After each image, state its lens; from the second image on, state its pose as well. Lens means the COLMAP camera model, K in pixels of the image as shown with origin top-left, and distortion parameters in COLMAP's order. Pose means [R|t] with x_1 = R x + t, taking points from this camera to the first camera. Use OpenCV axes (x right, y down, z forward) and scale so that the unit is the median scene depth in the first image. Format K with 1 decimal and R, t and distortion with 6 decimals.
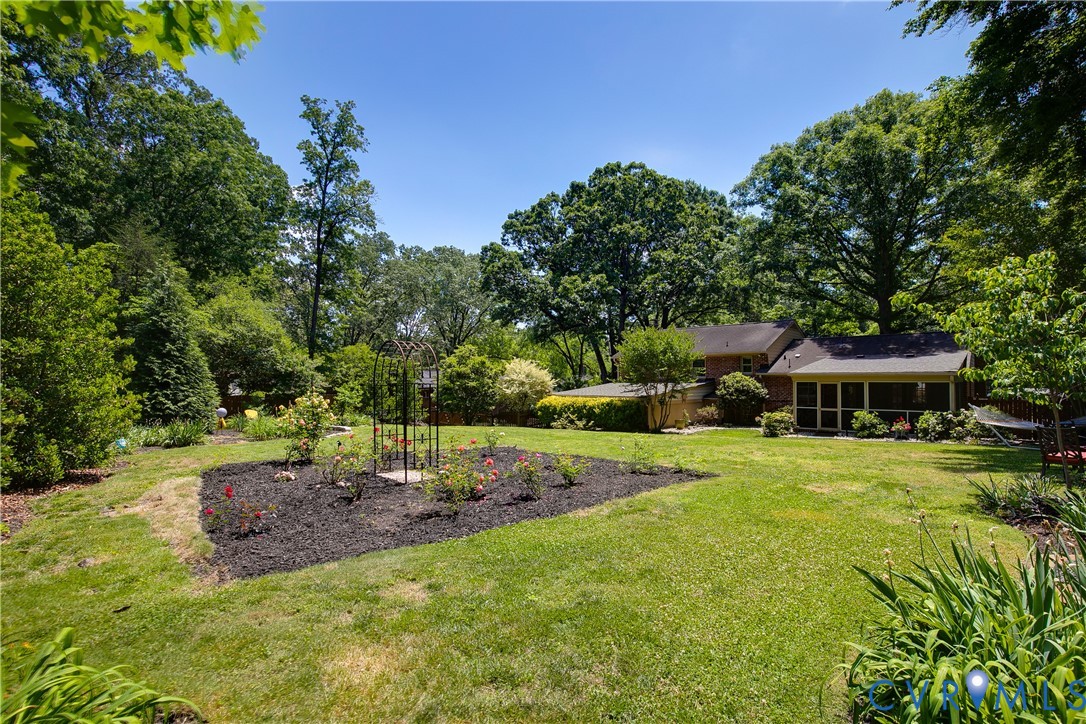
lens RADIAL K [[486.5, 0, 543.0], [0, 486.5, 362.0], [0, 0, 1]] dist [0.000054, -0.000007]
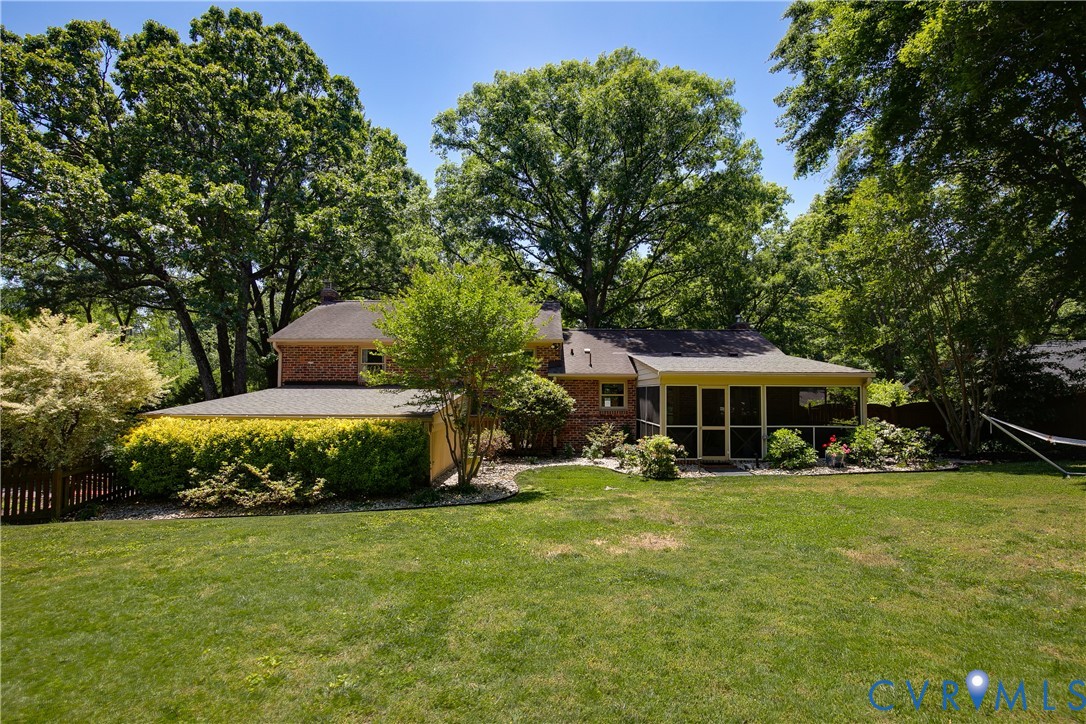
lens RADIAL K [[548.0, 0, 543.0], [0, 548.0, 362.0], [0, 0, 1]] dist [-0.003107, -0.000761]
pose [[0.713683, 0.039364, 0.699362, -0.079873], [-0.034516, 0.999183, -0.021017, 0.025183], [-0.699618, -0.009140, 0.714459, 0.496321]]
